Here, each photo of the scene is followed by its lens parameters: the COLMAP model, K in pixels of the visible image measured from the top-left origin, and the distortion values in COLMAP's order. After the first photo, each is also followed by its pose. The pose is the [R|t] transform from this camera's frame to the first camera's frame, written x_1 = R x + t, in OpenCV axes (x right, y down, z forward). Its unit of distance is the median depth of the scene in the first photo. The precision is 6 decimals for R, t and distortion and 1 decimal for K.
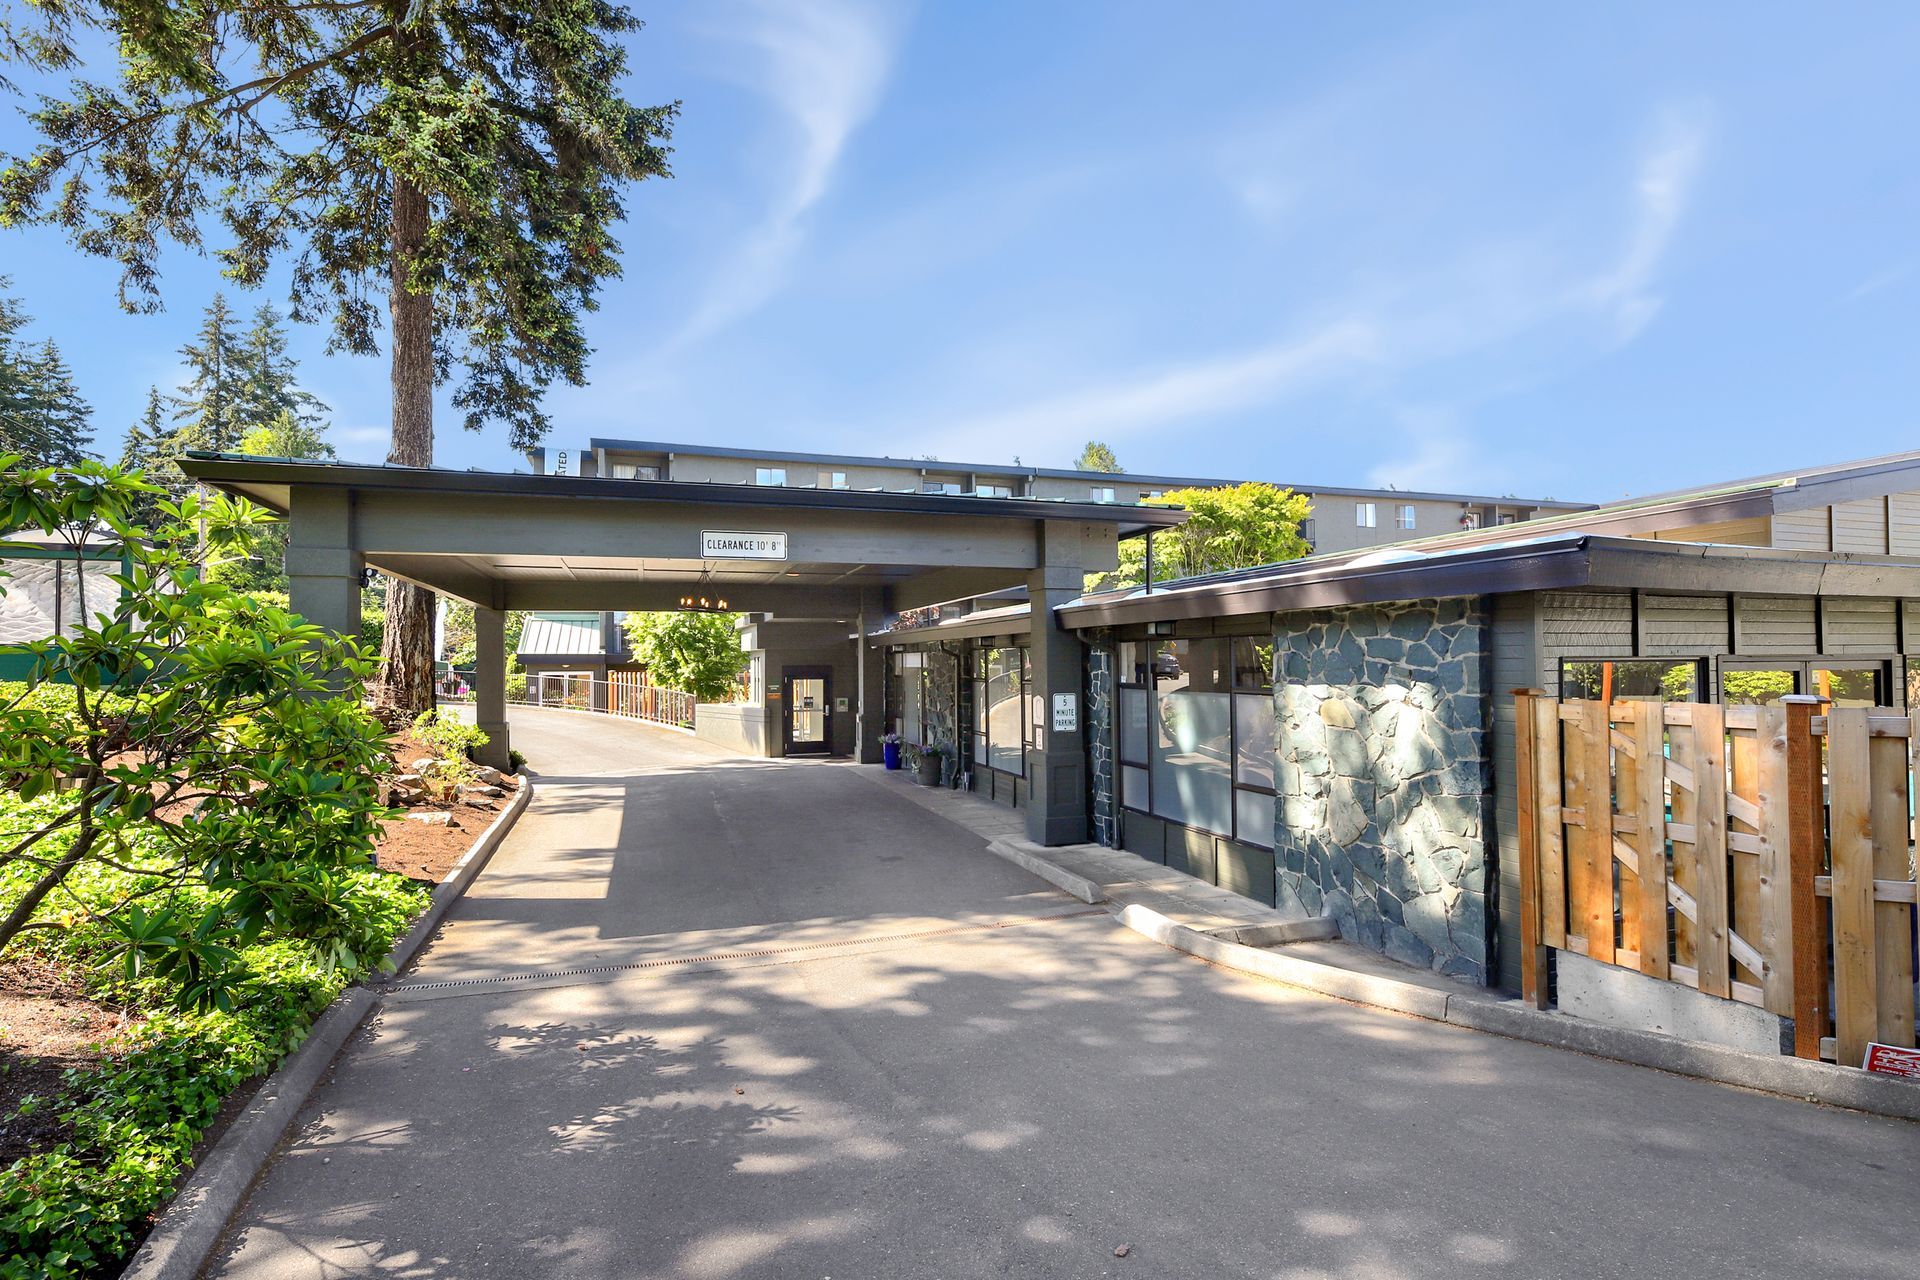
lens RADIAL K [[1010.7, 0, 960.0], [0, 1010.7, 640.0], [0, 0, 1]] dist [0.000747, 0.000056]
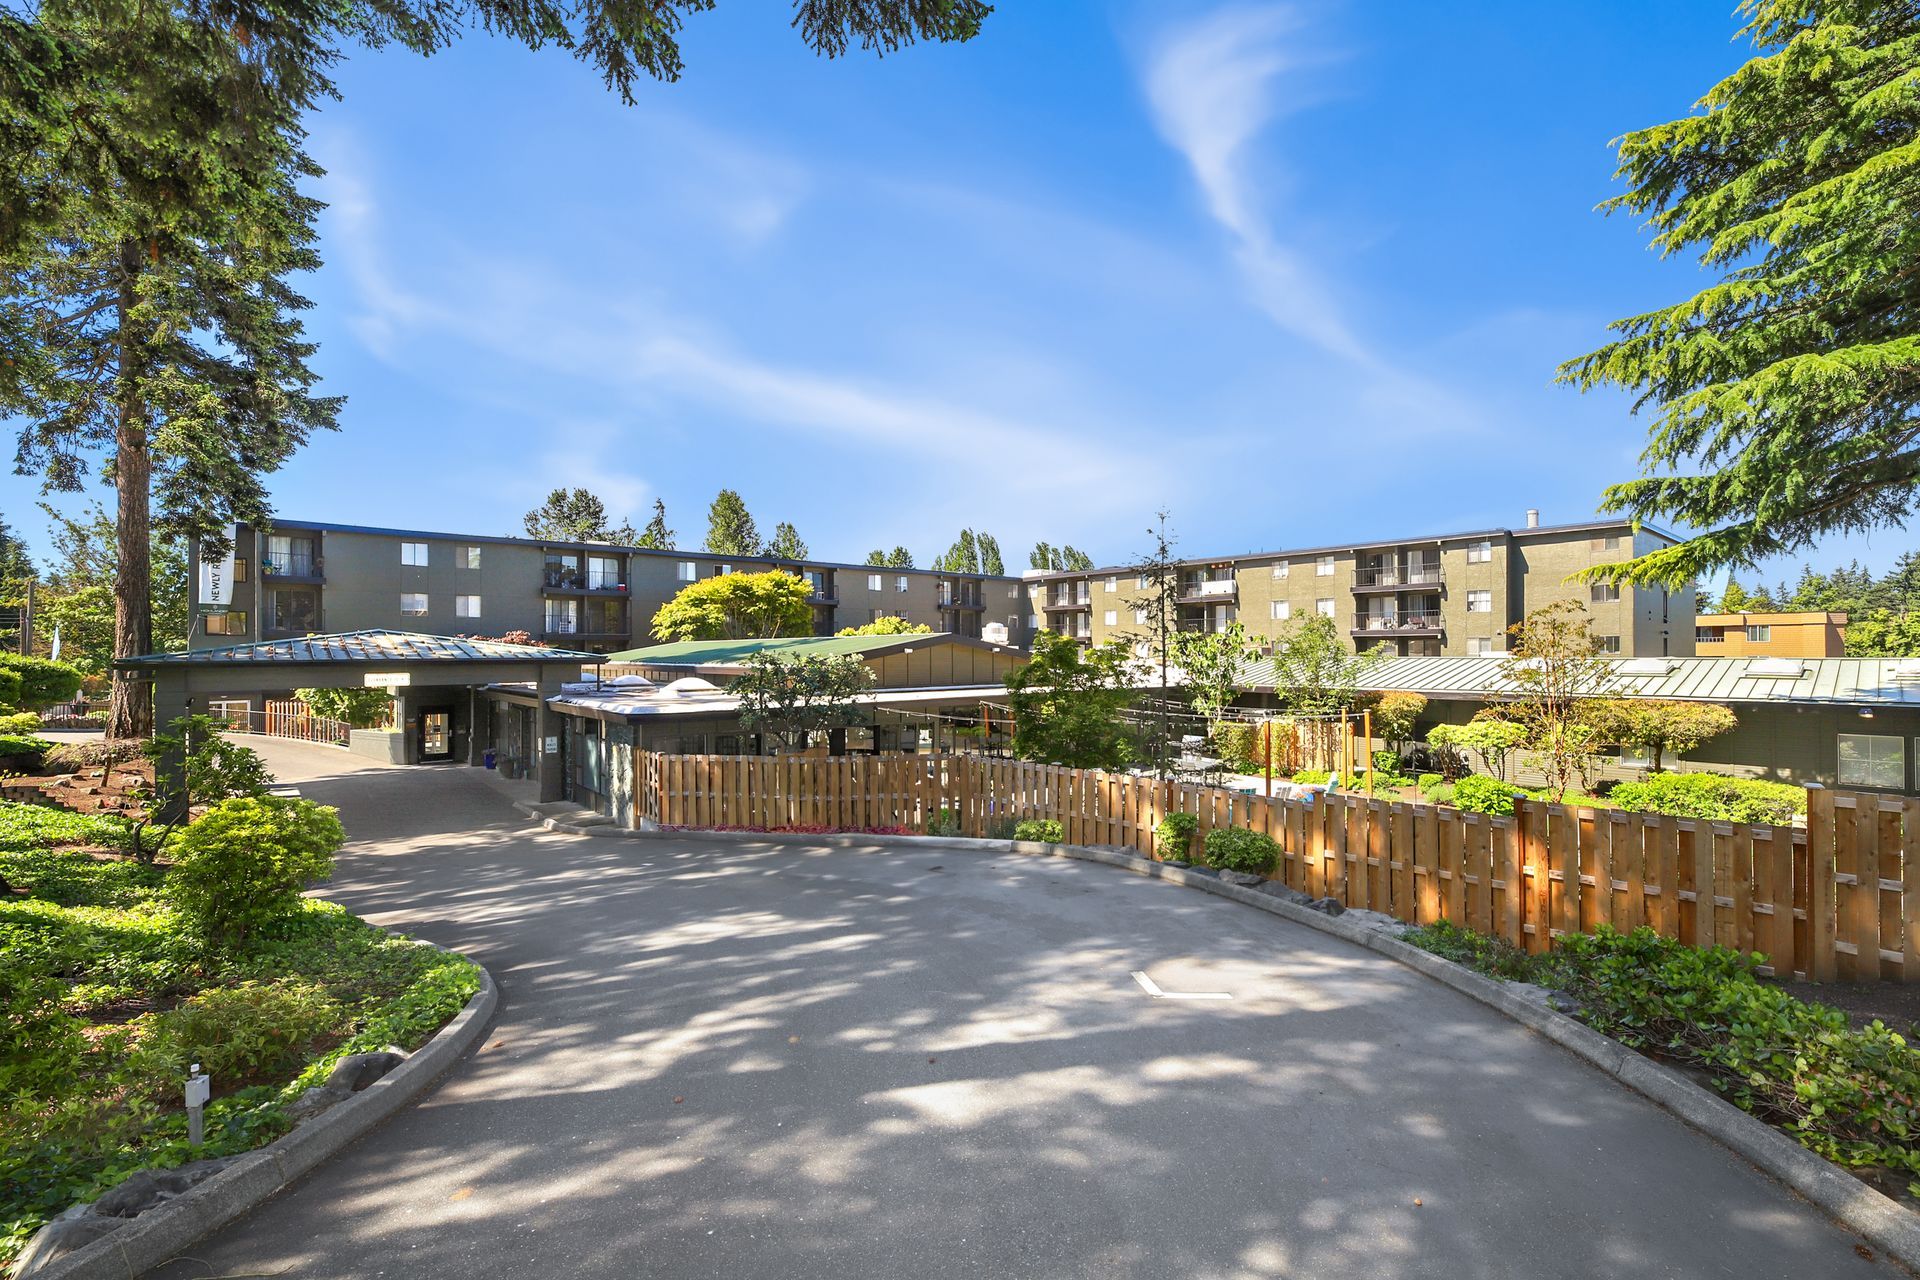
lens RADIAL K [[841.2, 0, 960.0], [0, 841.2, 640.0], [0, 0, 1]] dist [0.002344, 0.000160]
pose [[0.926906, 0.008753, 0.375191, 0.115566], [-0.007403, 0.999960, -0.005040, -0.077522], [-0.375220, 0.001894, 0.926934, -0.538763]]
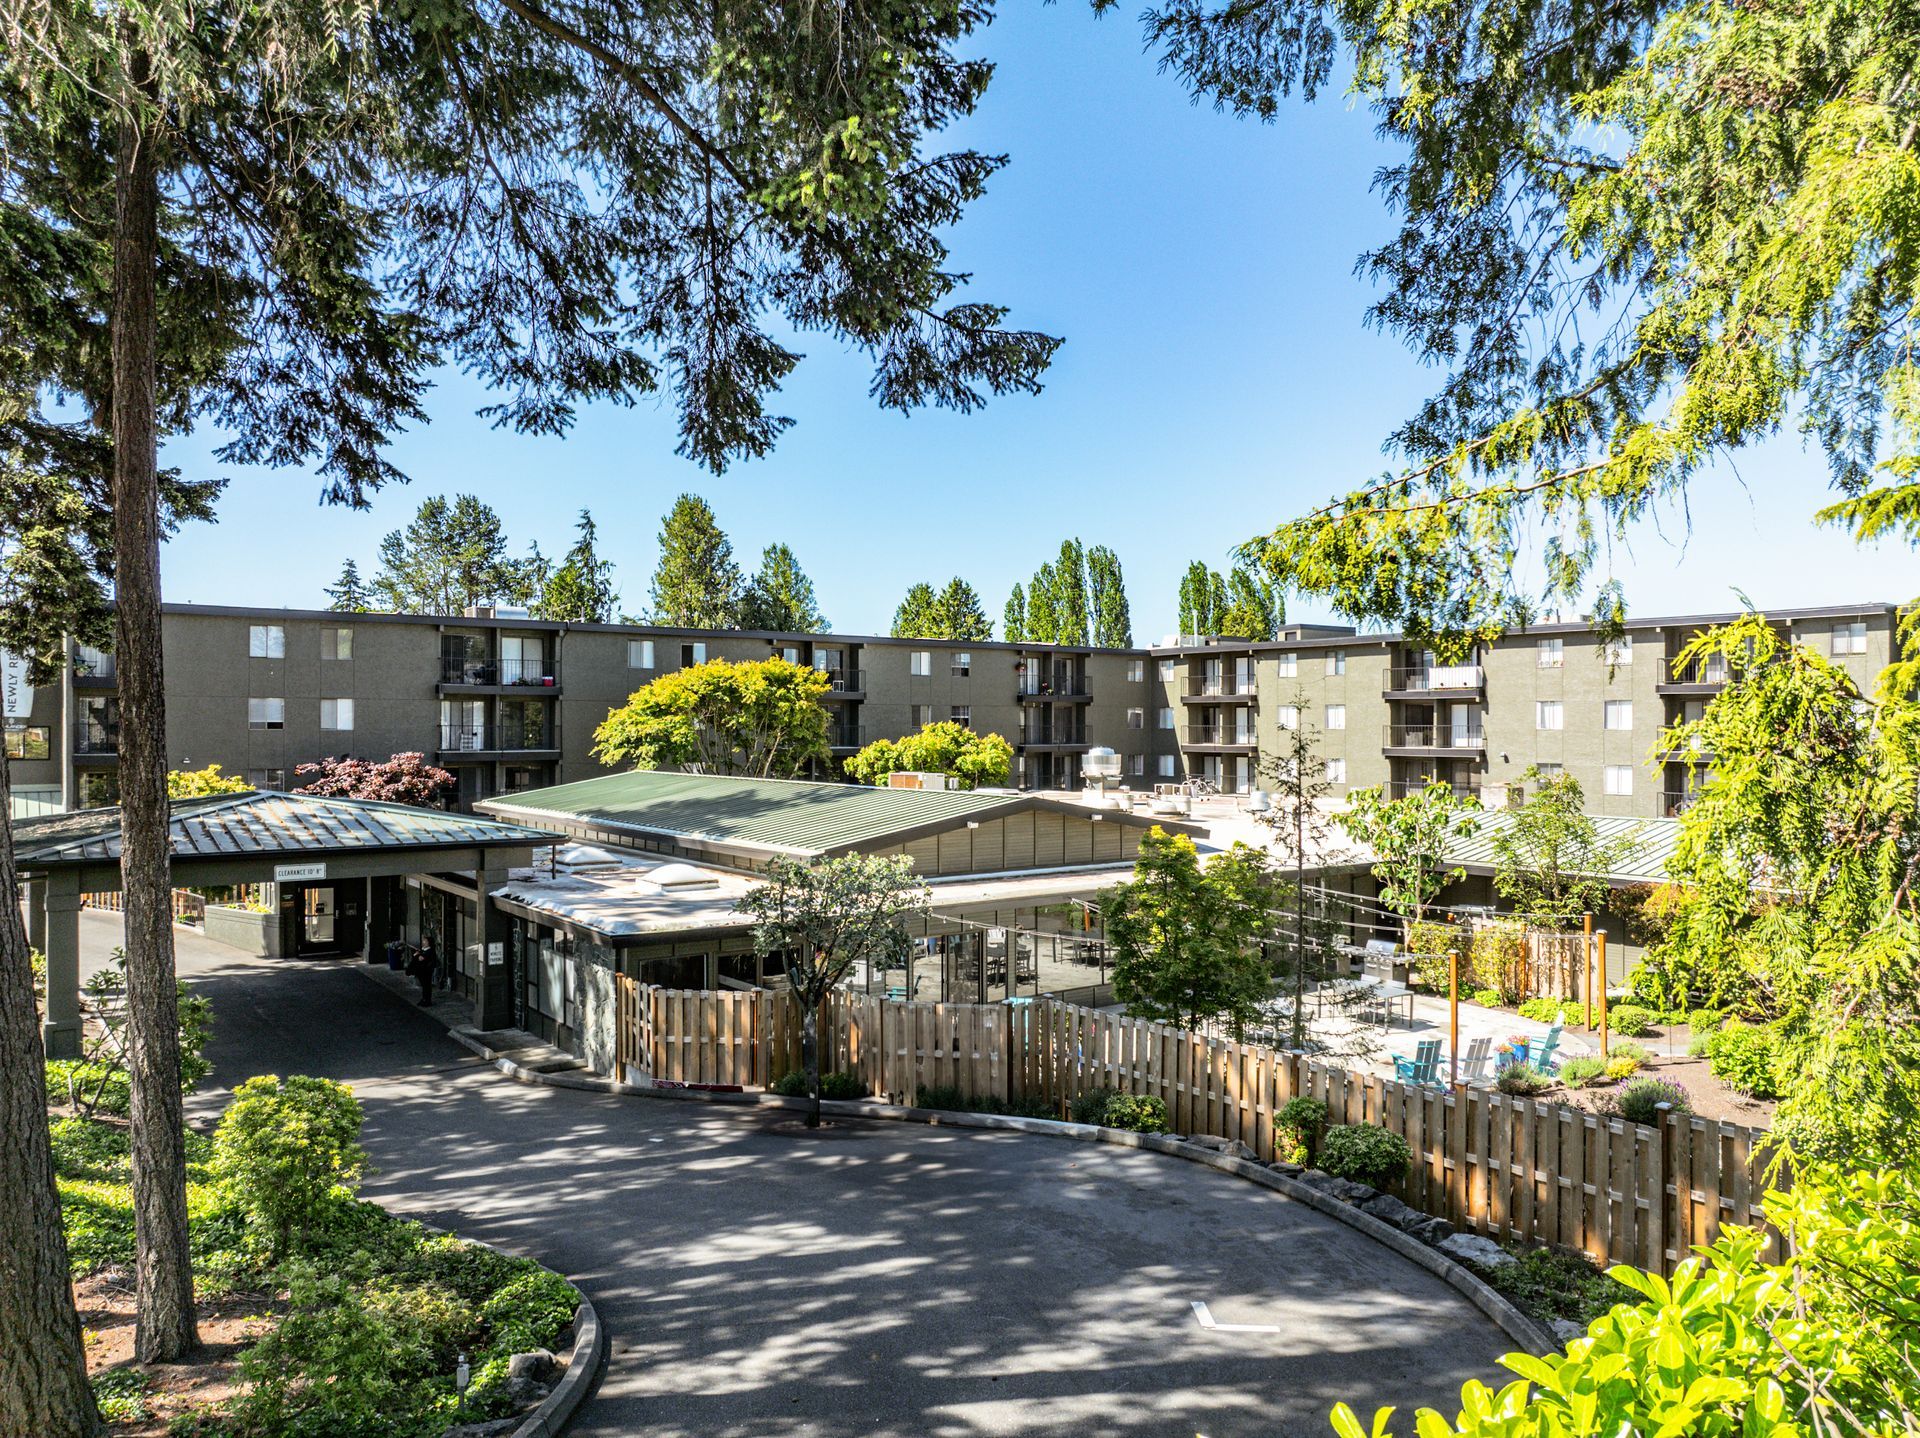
lens RADIAL K [[1367.6, 0, 950.5], [0, 1367.6, 717.2], [0, 0, 1]] dist [-0.024192, -0.039768]
pose [[0.953273, 0.011349, 0.301897, 0.065954], [-0.010189, 0.999933, -0.005416, -0.157106], [-0.301939, 0.002087, 0.953325, -0.697860]]
